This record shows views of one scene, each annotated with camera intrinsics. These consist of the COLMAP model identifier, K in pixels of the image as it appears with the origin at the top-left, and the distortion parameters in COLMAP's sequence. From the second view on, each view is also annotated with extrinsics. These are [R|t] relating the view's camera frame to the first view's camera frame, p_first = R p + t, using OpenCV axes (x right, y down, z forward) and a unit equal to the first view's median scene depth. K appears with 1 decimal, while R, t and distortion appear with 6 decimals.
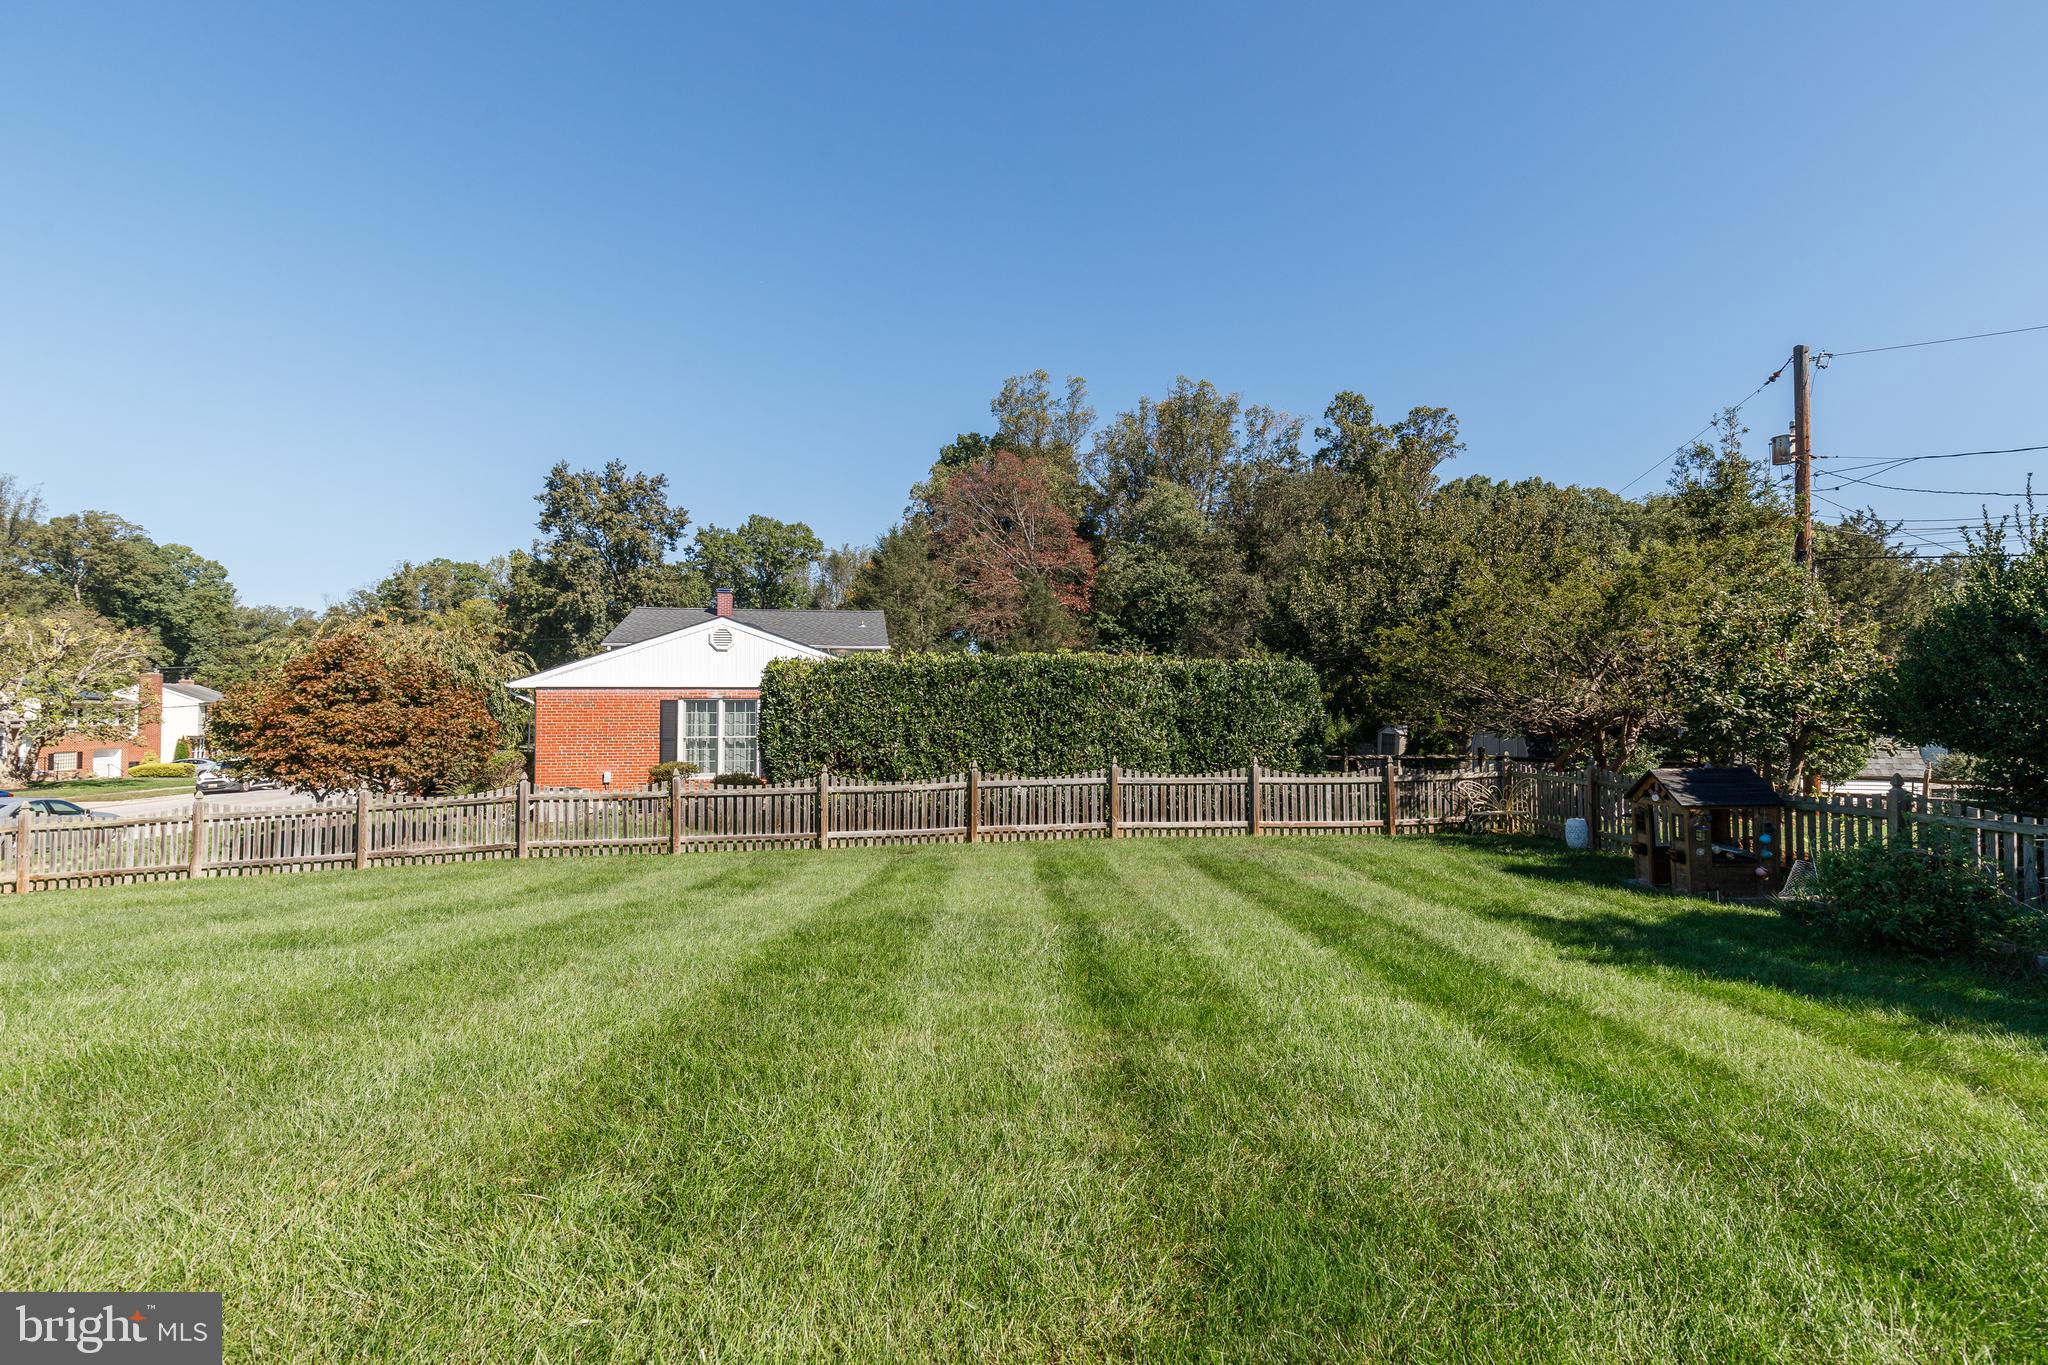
lens RADIAL K [[917.3, 0, 1029.0], [0, 917.3, 680.3], [0, 0, 1]] dist [0.007936, -0.000489]
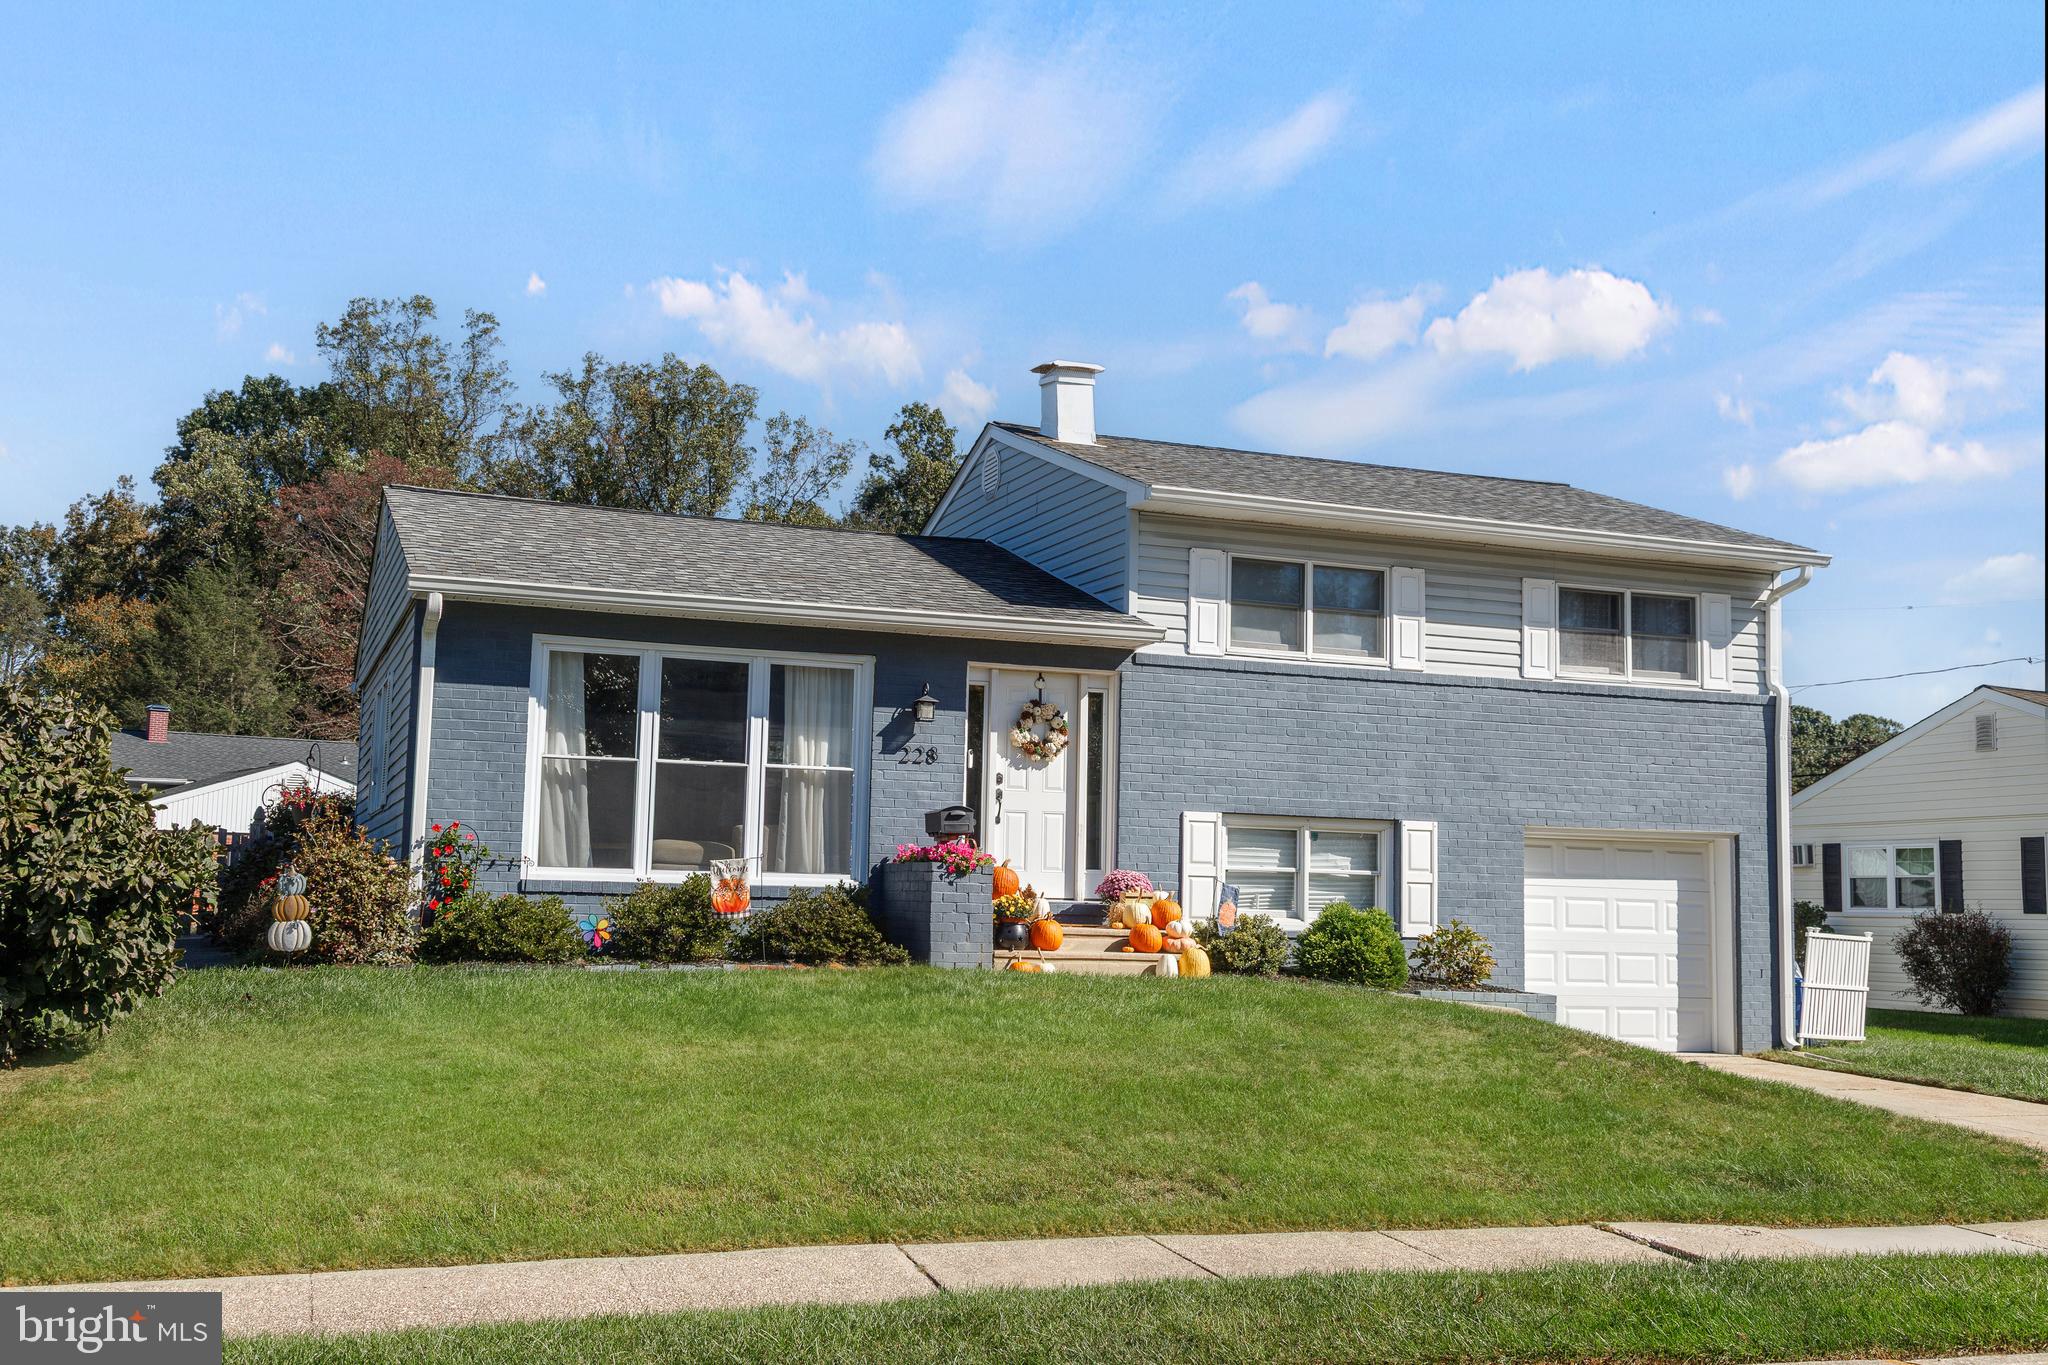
lens RADIAL K [[2042.8, 0, 1024.0], [0, 2042.8, 682.5], [0, 0, 1]] dist [0.030814, 0.013598]
pose [[0.921355, 0.065214, 0.383213, -0.127411], [-0.035640, 0.995846, -0.083783, -0.000703], [-0.387085, 0.063537, 0.919852, -0.347475]]
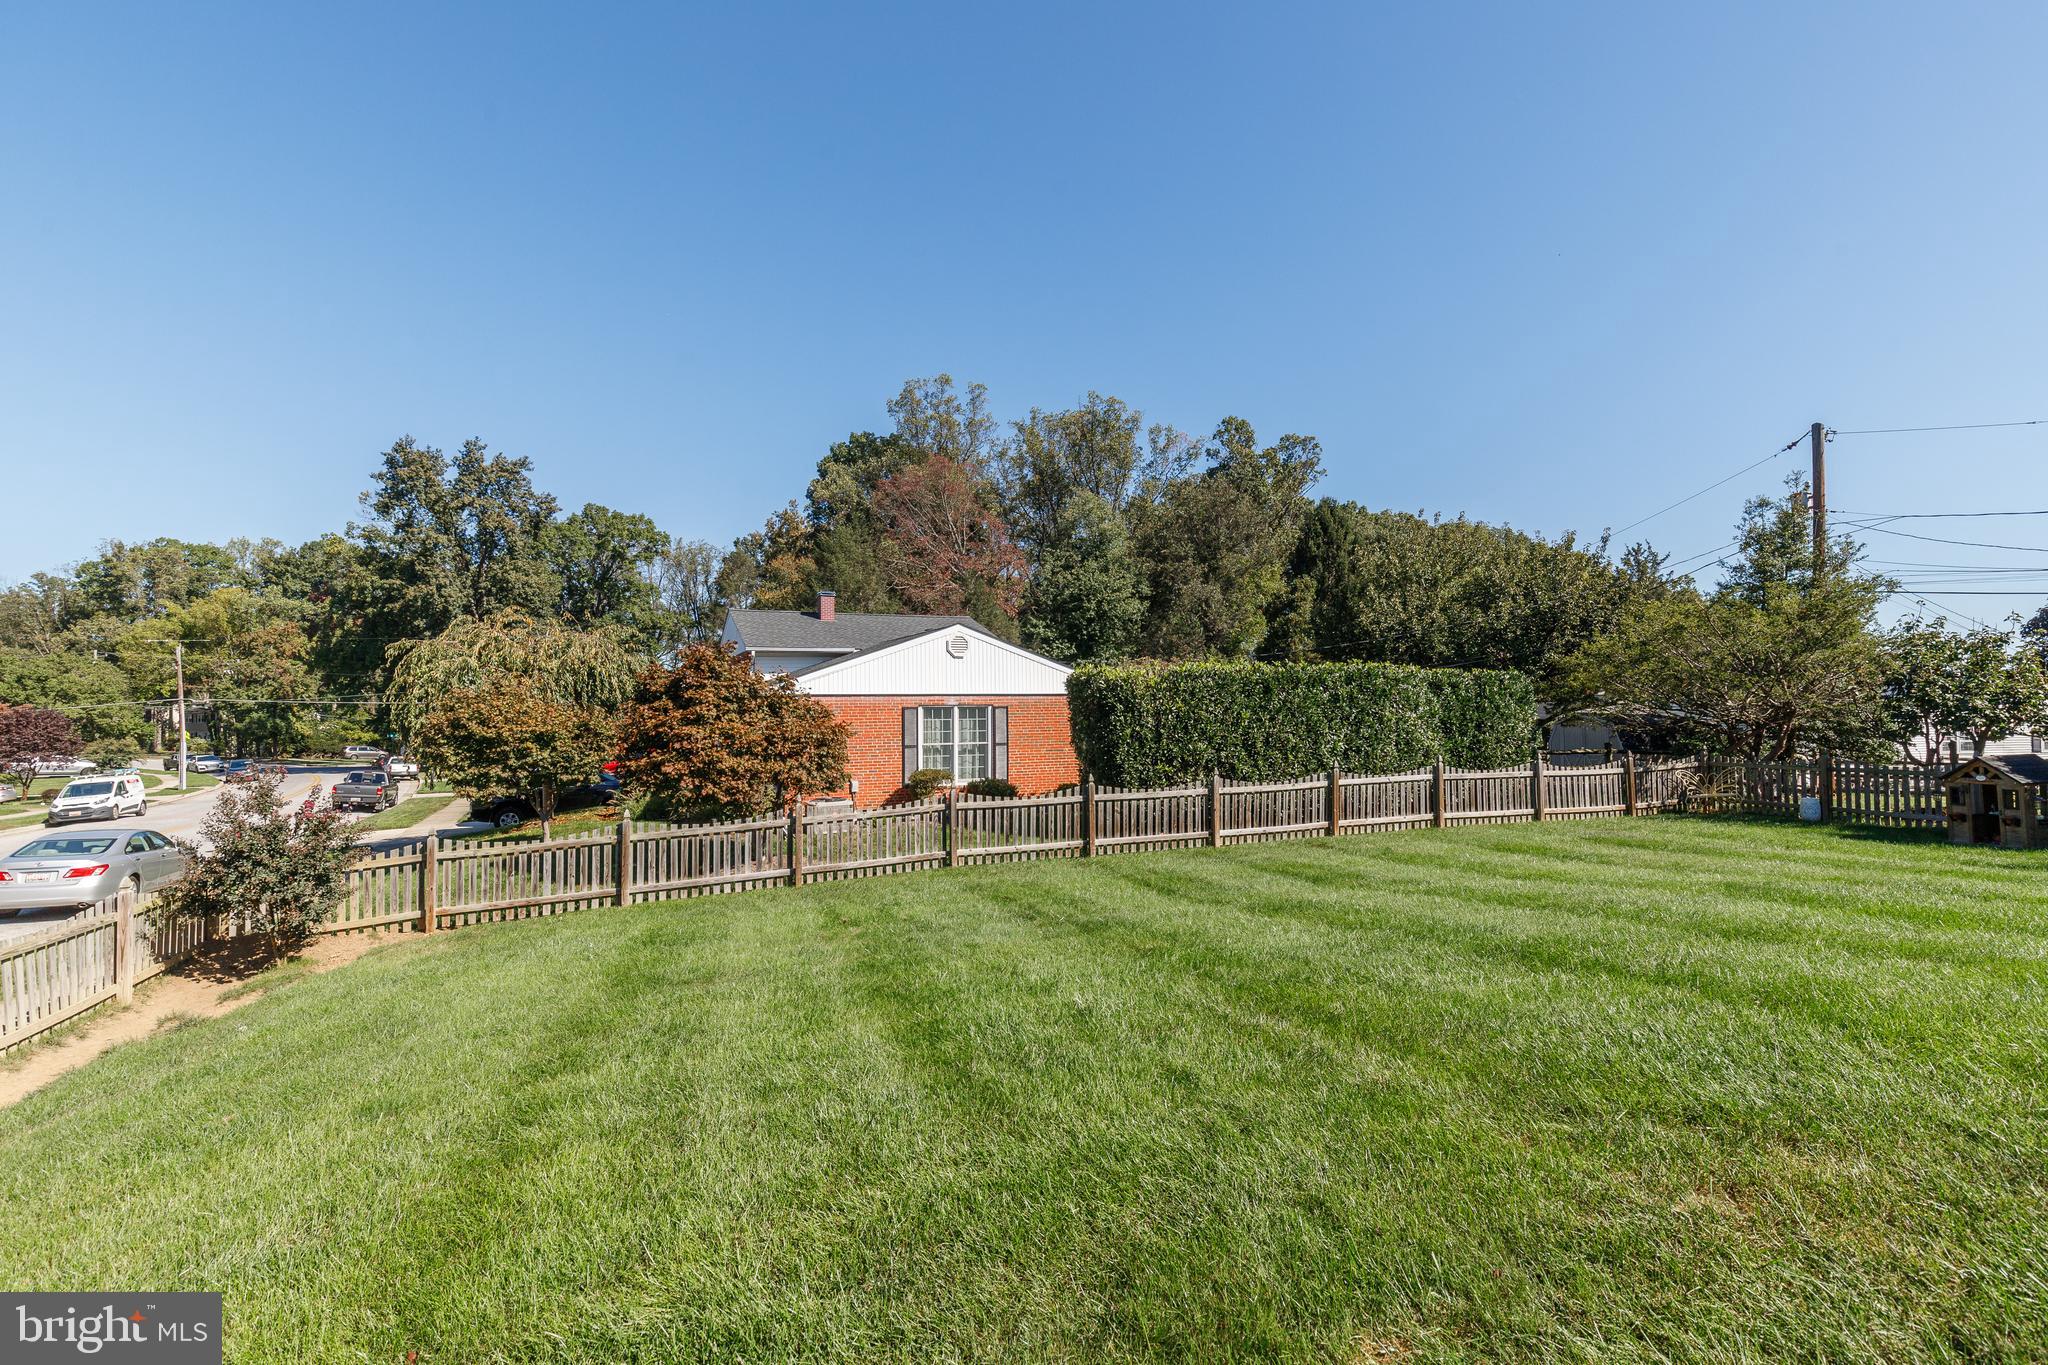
lens RADIAL K [[917.3, 0, 1029.0], [0, 917.3, 680.3], [0, 0, 1]] dist [0.007936, -0.000489]
pose [[0.974238, 0.000225, 0.225522, -0.134995], [0.000204, 0.999998, -0.001879, -0.001539], [-0.225522, 0.001877, 0.974236, 0.002022]]
